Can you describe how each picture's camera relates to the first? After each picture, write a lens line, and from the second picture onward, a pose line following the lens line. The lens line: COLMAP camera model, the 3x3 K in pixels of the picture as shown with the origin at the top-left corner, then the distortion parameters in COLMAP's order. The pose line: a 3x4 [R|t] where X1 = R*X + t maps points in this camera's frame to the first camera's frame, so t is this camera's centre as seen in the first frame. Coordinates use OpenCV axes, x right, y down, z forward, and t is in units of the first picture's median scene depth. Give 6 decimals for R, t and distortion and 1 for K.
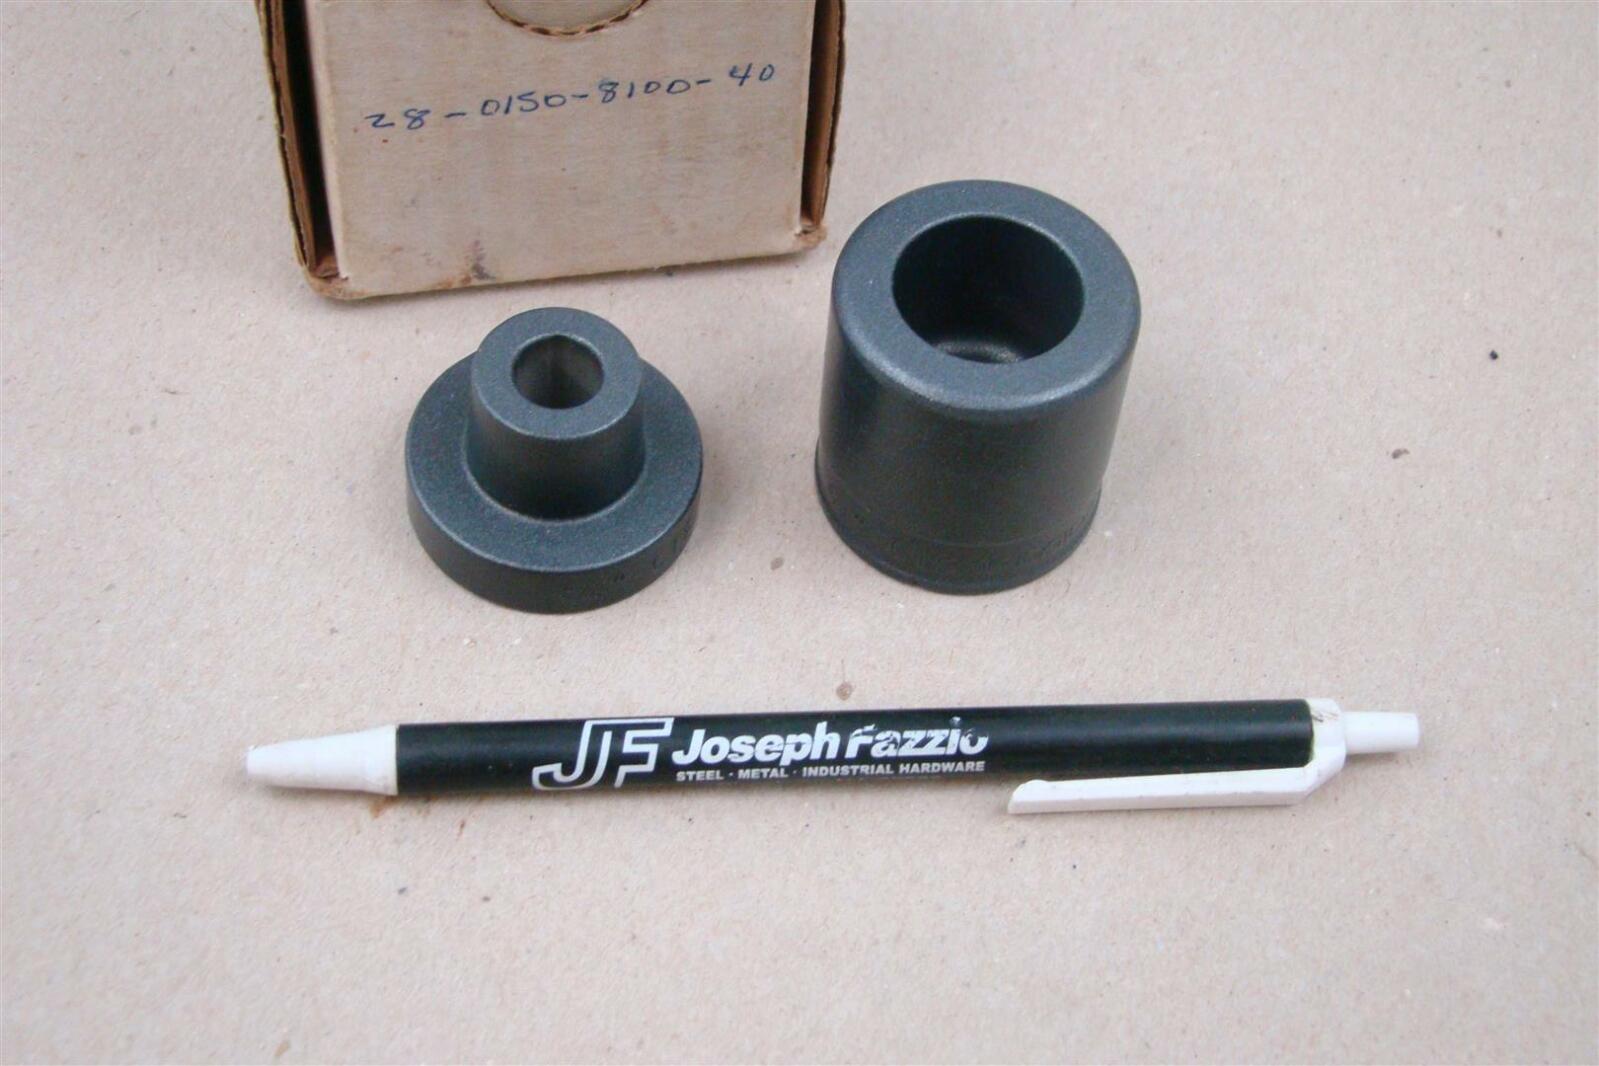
lens RADIAL K [[2789.6, 0, 800.4], [0, 2789.6, 532.9], [0, 0, 1]] dist [0.008535, 0.000000]
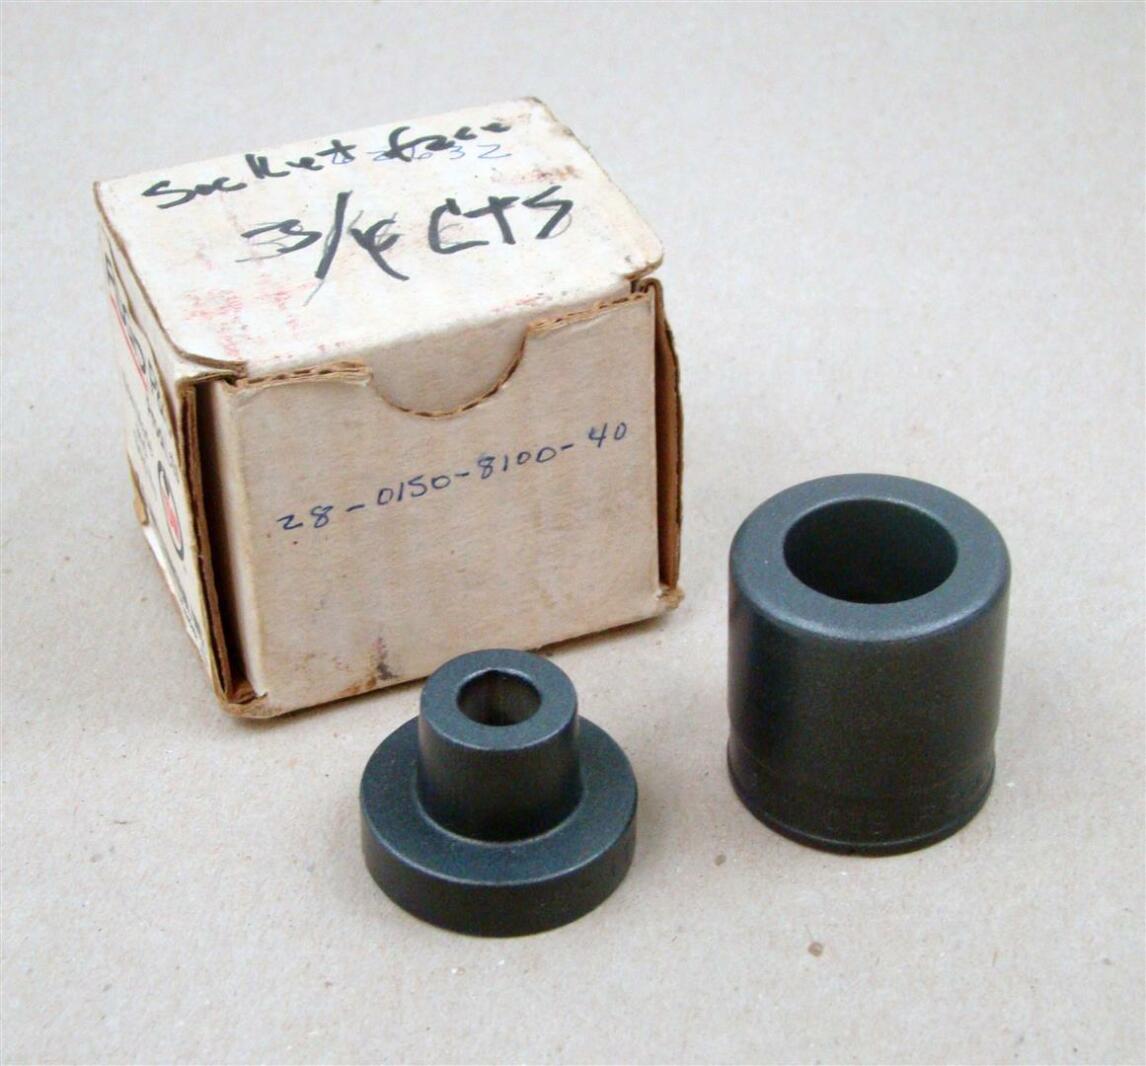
lens RADIAL K [[2756.7, 0, 573.2], [0, 2756.7, 532.9], [0, 0, 1]] dist [-0.005943, 0.000000]
pose [[0.980263, -0.174015, 0.093820, -0.141265], [0.193890, 0.938899, -0.284384, 0.183201], [-0.038600, 0.296962, 0.954109, -0.038010]]
